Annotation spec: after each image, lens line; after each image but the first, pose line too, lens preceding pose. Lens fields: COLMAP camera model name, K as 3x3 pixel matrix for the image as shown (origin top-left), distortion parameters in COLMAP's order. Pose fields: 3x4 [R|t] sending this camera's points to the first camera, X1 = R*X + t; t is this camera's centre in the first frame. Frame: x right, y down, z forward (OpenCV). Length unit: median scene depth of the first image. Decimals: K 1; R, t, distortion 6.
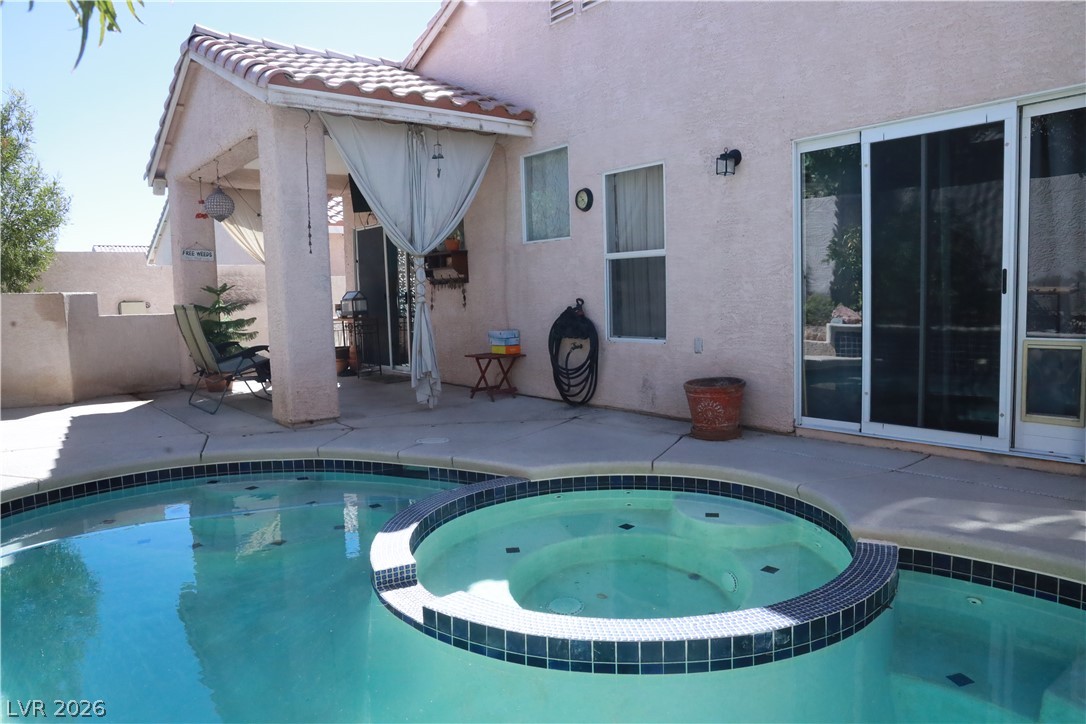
lens RADIAL K [[742.8, 0, 543.0], [0, 742.8, 362.0], [0, 0, 1]] dist [-0.094263, 0.065331]
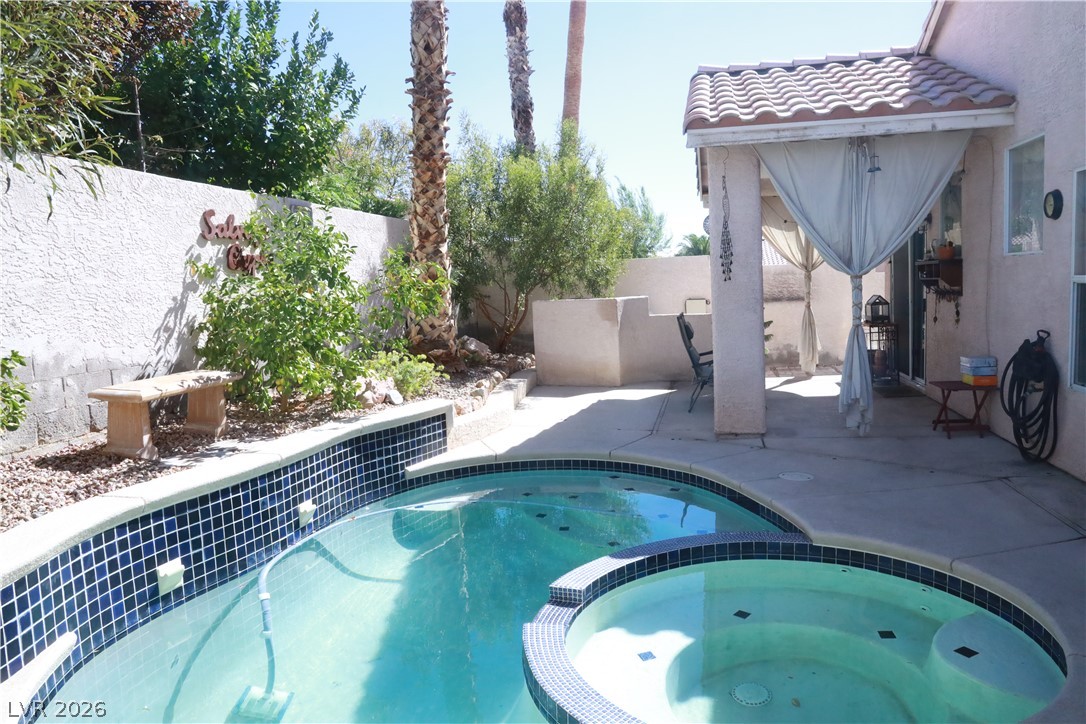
lens RADIAL K [[742.8, 0, 543.0], [0, 742.8, 362.0], [0, 0, 1]] dist [-0.094263, 0.065331]
pose [[0.622664, 0.081793, -0.778203, 0.303934], [-0.045768, 0.996626, 0.068130, -0.075823], [0.781150, -0.006805, 0.624306, 0.098195]]
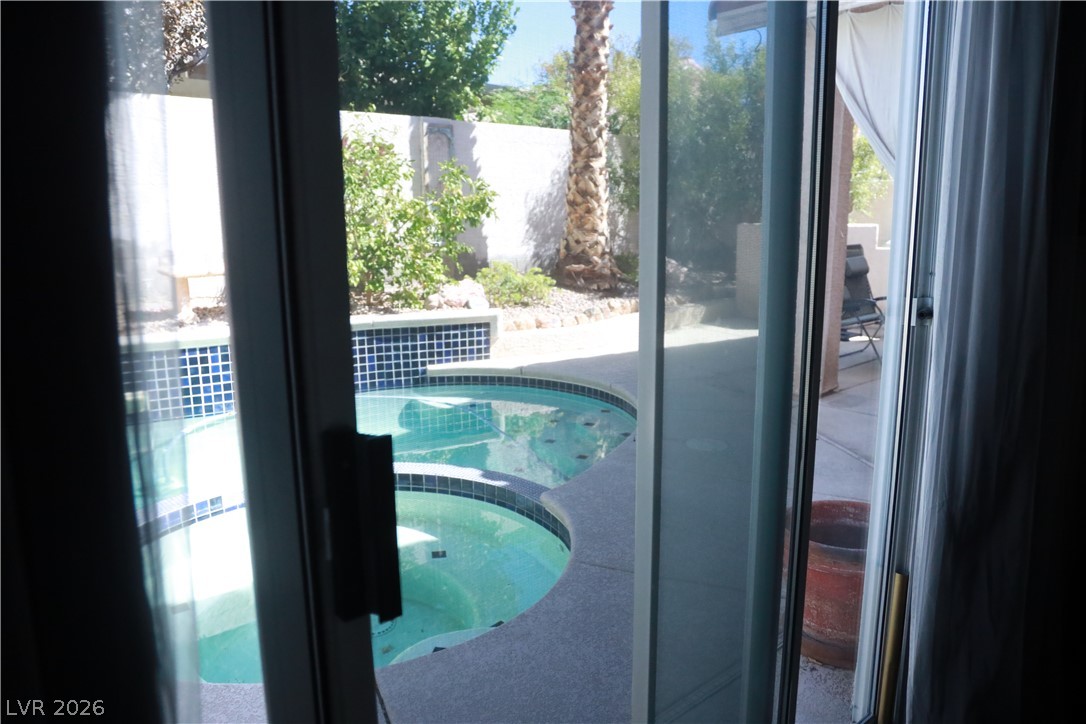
lens RADIAL K [[742.8, 0, 543.0], [0, 742.8, 362.0], [0, 0, 1]] dist [-0.094263, 0.065331]
pose [[0.046546, 0.215697, -0.975350, 0.470160], [-0.081735, 0.973957, 0.211488, -0.103138], [0.995567, 0.069876, 0.062964, 0.587947]]
